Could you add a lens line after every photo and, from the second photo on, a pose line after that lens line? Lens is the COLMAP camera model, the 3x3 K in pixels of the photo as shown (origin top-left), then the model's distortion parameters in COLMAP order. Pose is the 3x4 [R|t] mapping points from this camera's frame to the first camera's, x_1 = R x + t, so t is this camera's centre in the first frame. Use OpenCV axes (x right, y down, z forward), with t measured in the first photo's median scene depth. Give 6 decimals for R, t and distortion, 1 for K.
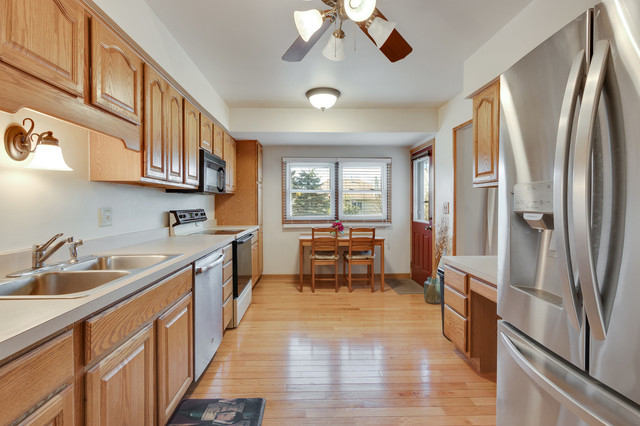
lens RADIAL K [[296.5, 0, 318.6], [0, 296.5, 204.7], [0, 0, 1]] dist [0.007631, -0.002377]
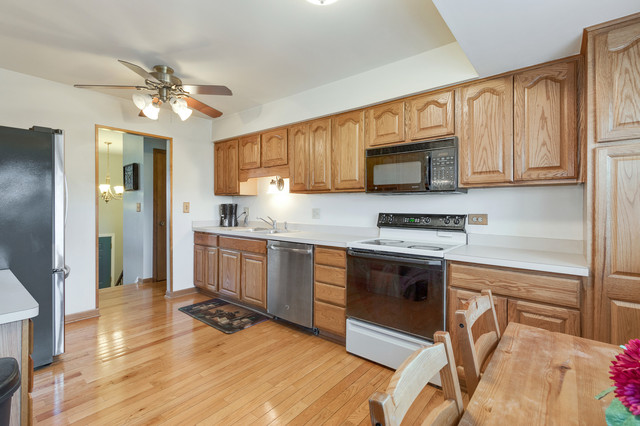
lens RADIAL K [[296.5, 0, 312.2], [0, 296.5, 205.7], [0, 0, 1]] dist [0.007631, -0.002377]
pose [[-0.676628, -0.006458, -0.736296, 0.365463], [-0.008026, 0.999967, -0.001395, -0.000918], [0.736281, 0.004965, -0.676658, 1.306862]]
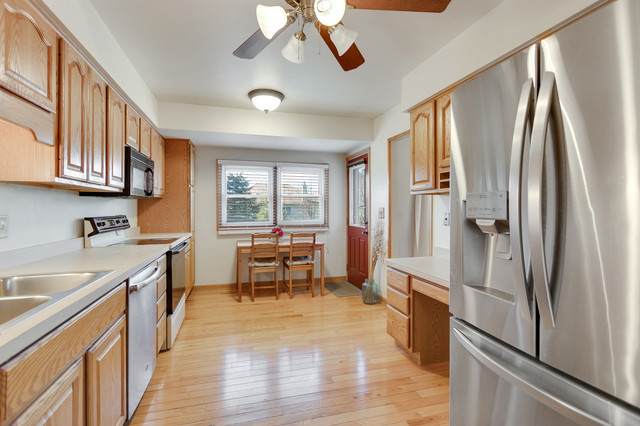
lens RADIAL K [[296.5, 0, 318.3], [0, 296.5, 206.1], [0, 0, 1]] dist [0.007631, -0.002377]
pose [[0.971023, 0.002447, 0.238975, -0.051376], [0.000085, 0.999944, -0.010587, -0.002796], [-0.238987, 0.010301, 0.970968, 0.021763]]
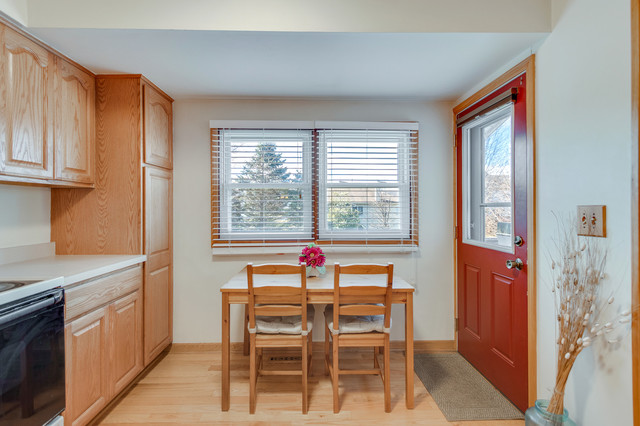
lens RADIAL K [[296.5, 0, 313.2], [0, 296.5, 208.4], [0, 0, 1]] dist [0.007631, -0.002377]
pose [[0.999780, -0.000820, -0.020958, 0.101816], [0.000793, 0.999999, -0.001273, -0.004621], [0.020959, 0.001257, 0.999780, 0.694178]]
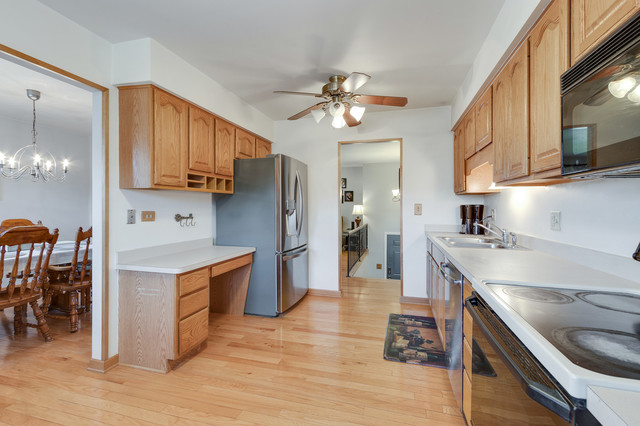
lens RADIAL K [[296.5, 0, 312.3], [0, 296.5, 208.2], [0, 0, 1]] dist [0.007631, -0.002377]
pose [[-0.946654, -0.006399, 0.322188, -0.165690], [-0.003534, 0.999949, 0.009477, -0.005014], [-0.322232, 0.007833, -0.946628, 1.295271]]
